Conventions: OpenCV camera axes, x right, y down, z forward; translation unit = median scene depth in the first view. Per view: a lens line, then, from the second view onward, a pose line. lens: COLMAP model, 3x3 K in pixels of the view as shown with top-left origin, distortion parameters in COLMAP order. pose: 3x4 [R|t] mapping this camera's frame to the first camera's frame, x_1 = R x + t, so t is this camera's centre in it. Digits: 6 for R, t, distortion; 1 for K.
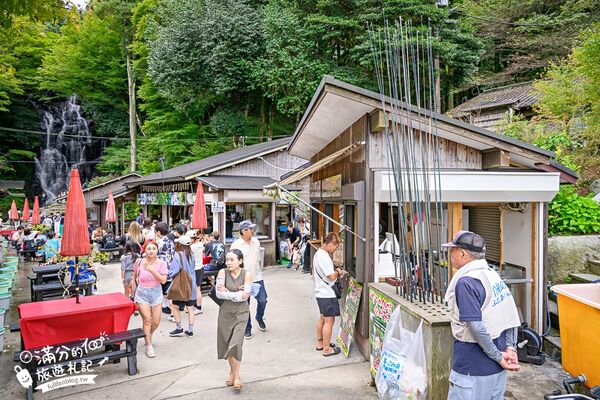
lens RADIAL K [[414.9, 0, 294.9], [0, 414.9, 204.2], [0, 0, 1]] dist [0.027004, 0.004398]
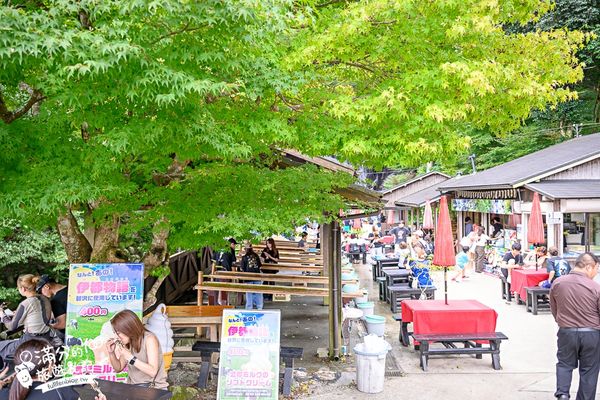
lens RADIAL K [[504.2, 0, 298.7], [0, 504.2, 203.2], [0, 0, 1]] dist [-0.006824, -0.005061]
pose [[0.817572, -0.002769, -0.575819, -0.009292], [0.003744, 0.999993, 0.000508, -0.025694], [0.575814, -0.002571, 0.817577, -0.186717]]
